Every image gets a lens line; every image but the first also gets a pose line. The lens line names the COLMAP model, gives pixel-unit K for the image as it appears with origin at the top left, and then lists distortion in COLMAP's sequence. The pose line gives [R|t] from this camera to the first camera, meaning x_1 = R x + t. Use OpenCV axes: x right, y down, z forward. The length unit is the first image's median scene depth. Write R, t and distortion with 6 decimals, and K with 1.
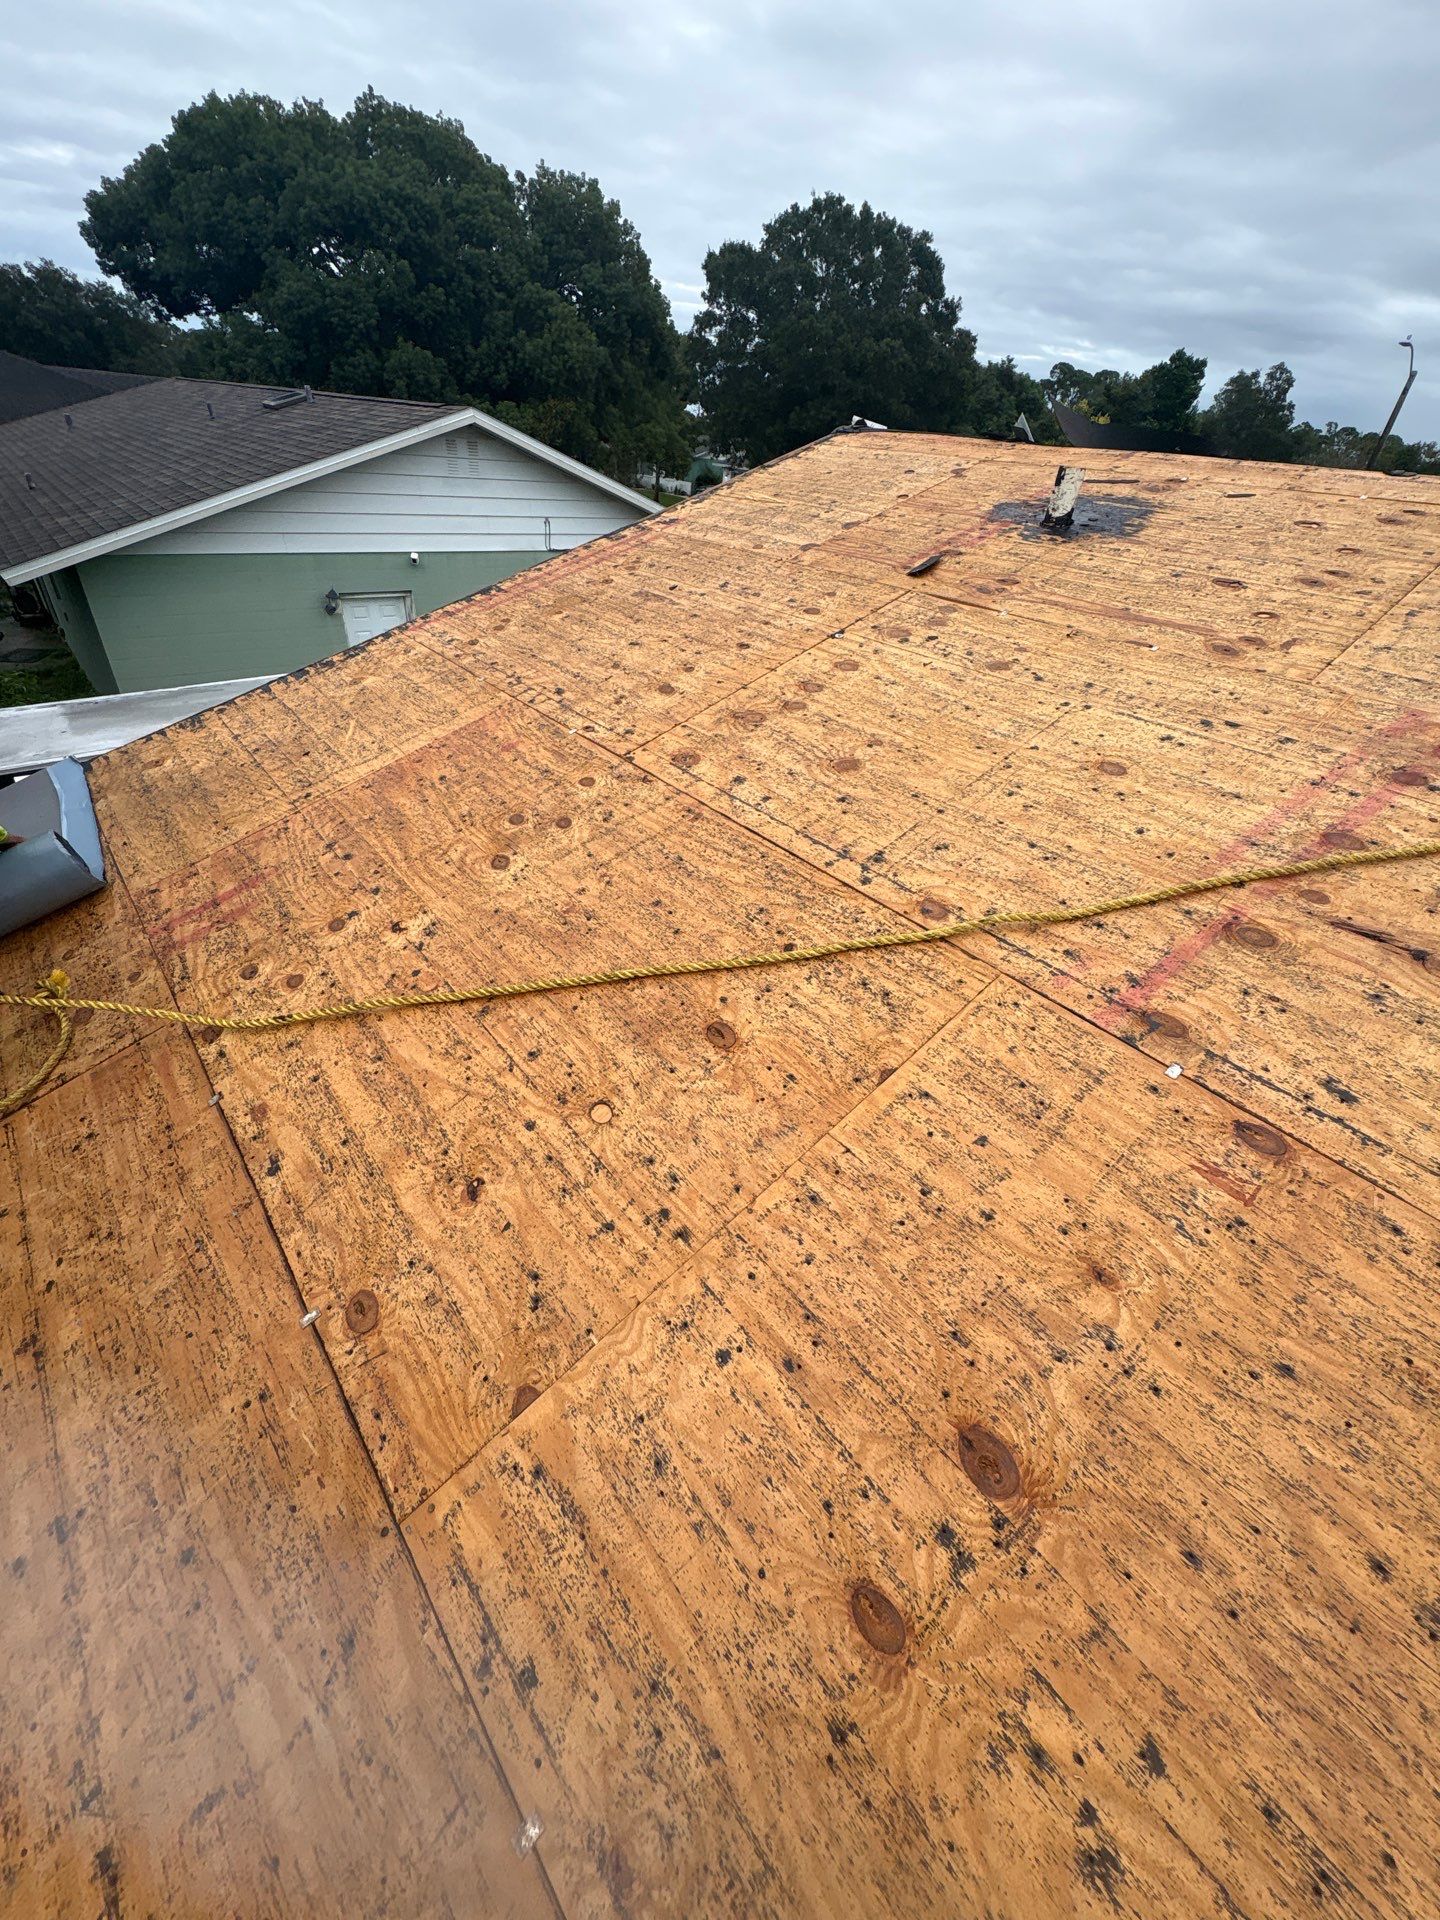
lens RADIAL K [[764.9, 0, 706.7], [0, 764.9, 963.4], [0, 0, 1]] dist [-0.001162, 0.000316]
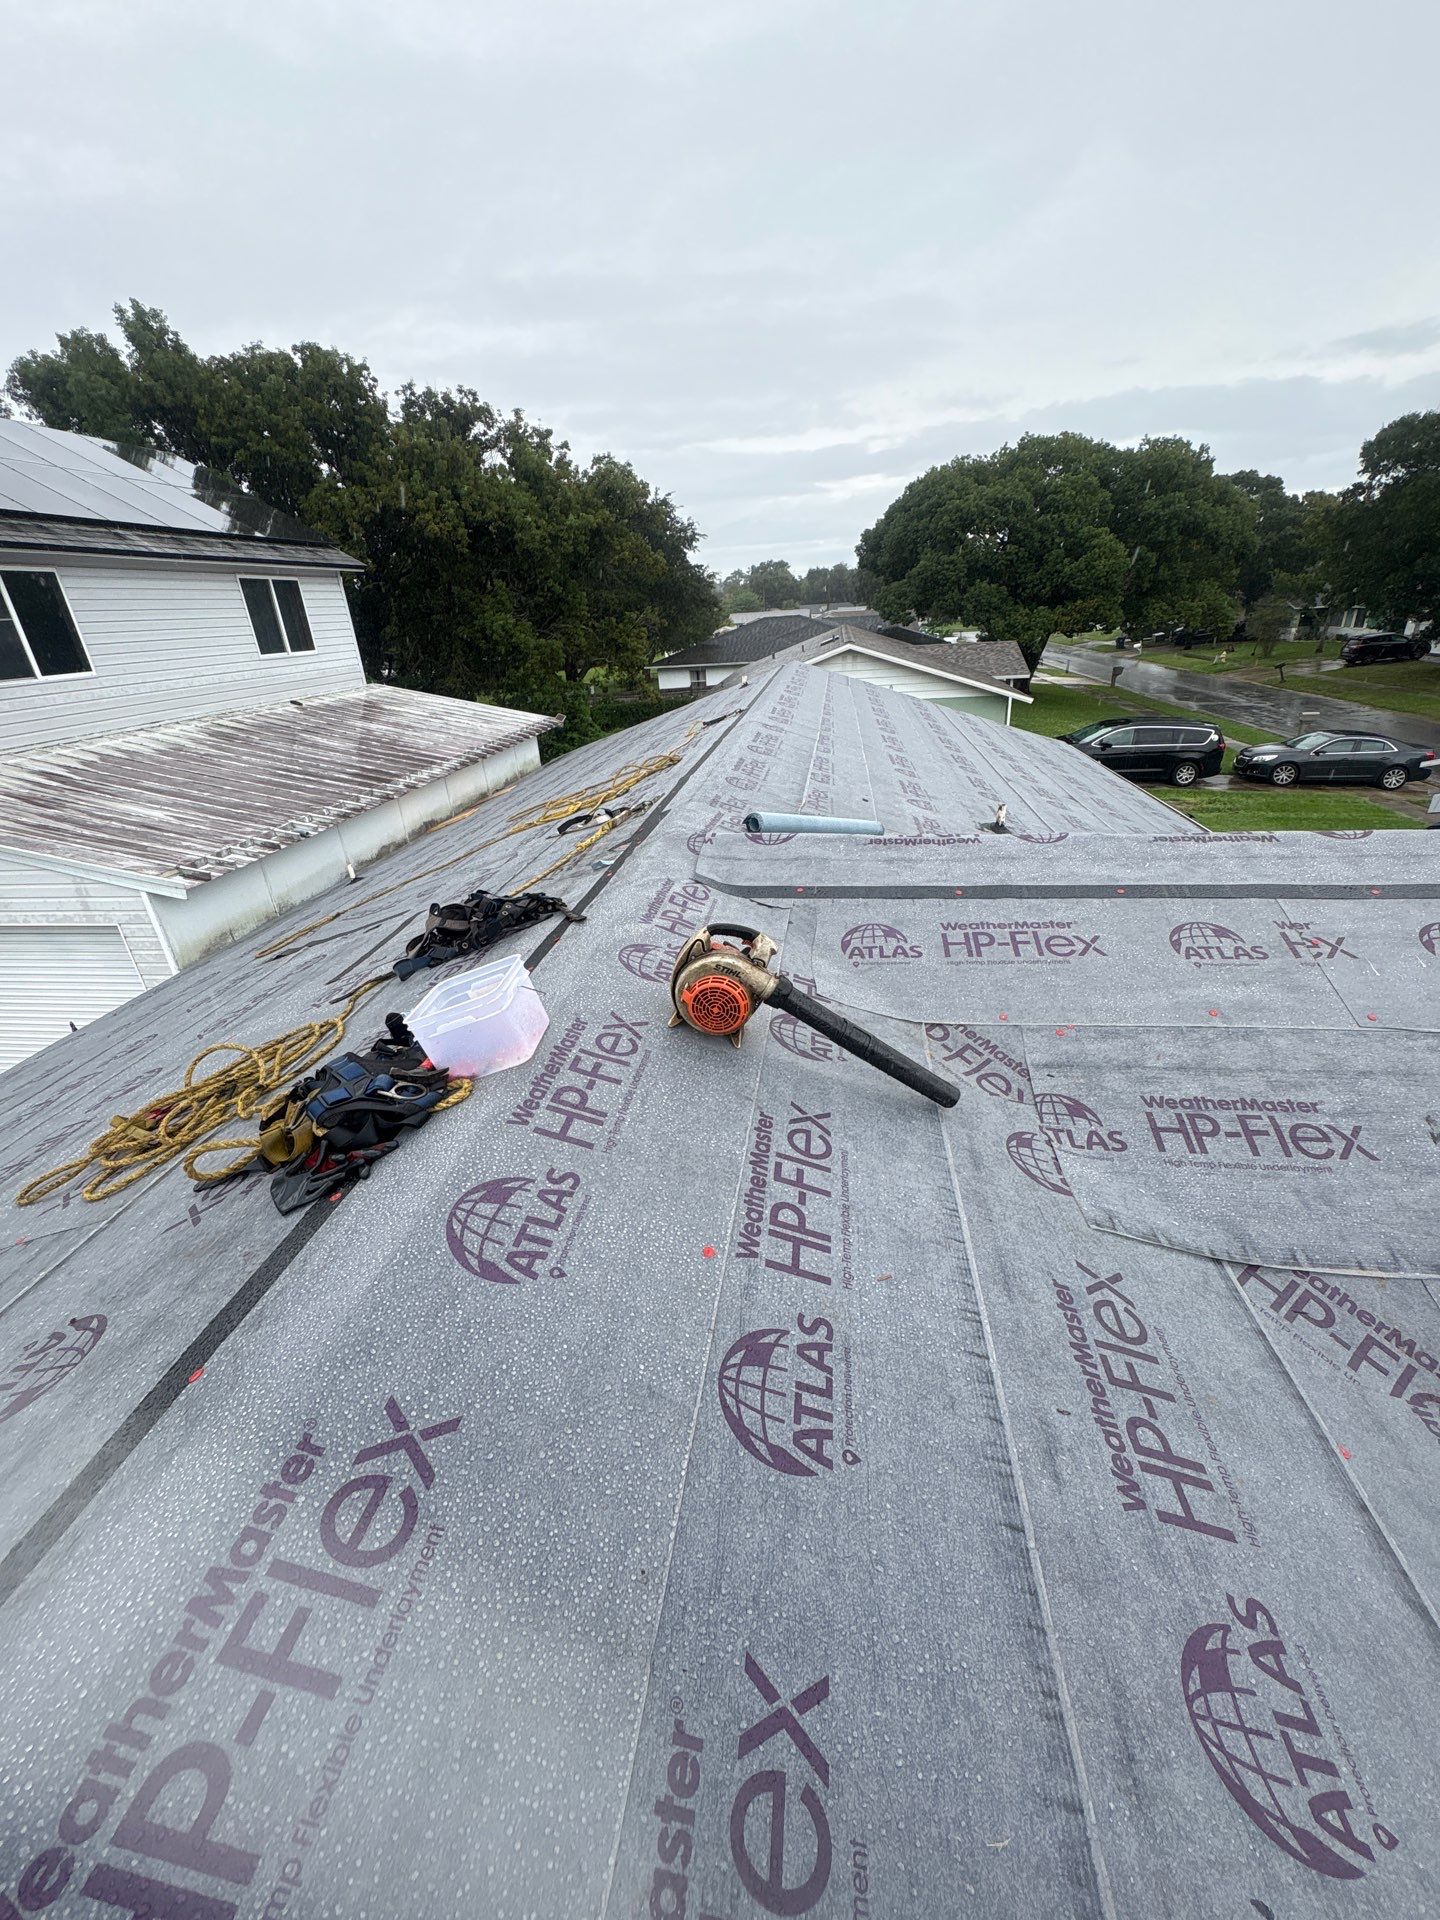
lens RADIAL K [[764.9, 0, 721.0], [0, 764.9, 959.2], [0, 0, 1]] dist [-0.001162, 0.000316]
pose [[0.666929, 0.195539, -0.719006, 0.314548], [-0.323747, 0.945154, -0.043256, 0.098612], [0.671114, 0.261625, 0.693656, -0.151029]]
